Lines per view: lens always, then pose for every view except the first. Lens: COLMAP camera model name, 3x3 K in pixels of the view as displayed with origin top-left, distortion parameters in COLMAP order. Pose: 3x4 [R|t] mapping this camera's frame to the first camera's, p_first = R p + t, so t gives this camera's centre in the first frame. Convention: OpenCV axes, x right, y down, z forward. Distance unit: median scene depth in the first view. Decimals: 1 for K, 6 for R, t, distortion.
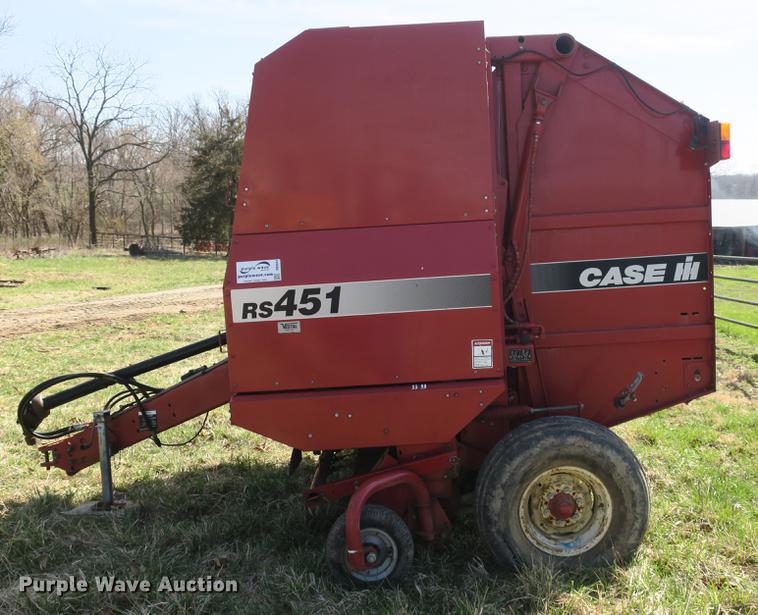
lens RADIAL K [[852.5, 0, 403.8], [0, 852.5, 317.6], [0, 0, 1]] dist [-0.023114, 0.003390]
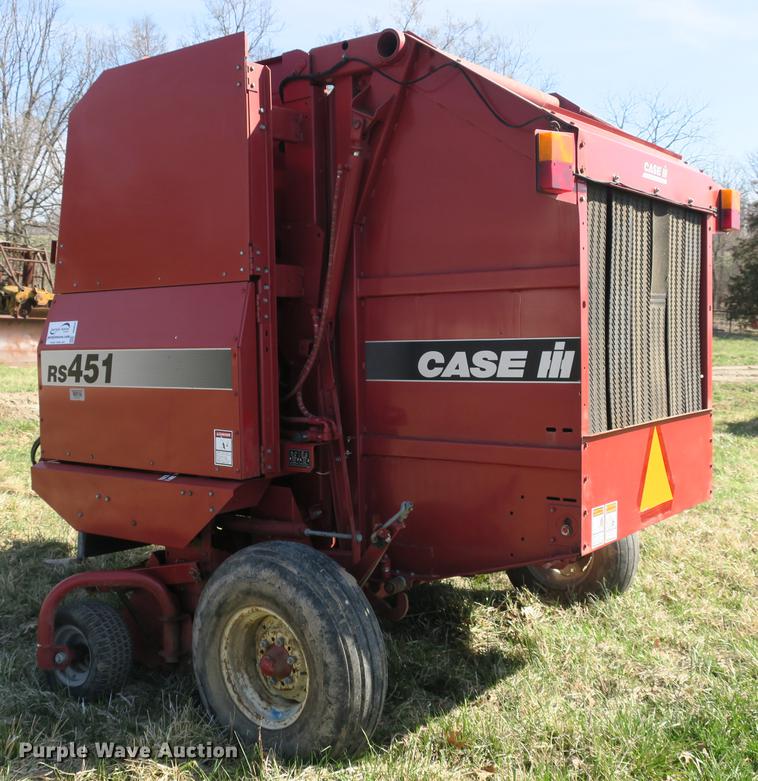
lens RADIAL K [[962.1, 0, 393.4], [0, 962.1, 389.7], [0, 0, 1]] dist [0.001774, 0.007813]
pose [[0.789026, 0.078903, -0.609272, 0.774213], [-0.086638, 0.996098, 0.016799, -0.041407], [0.608220, 0.039531, 0.792783, 0.380720]]
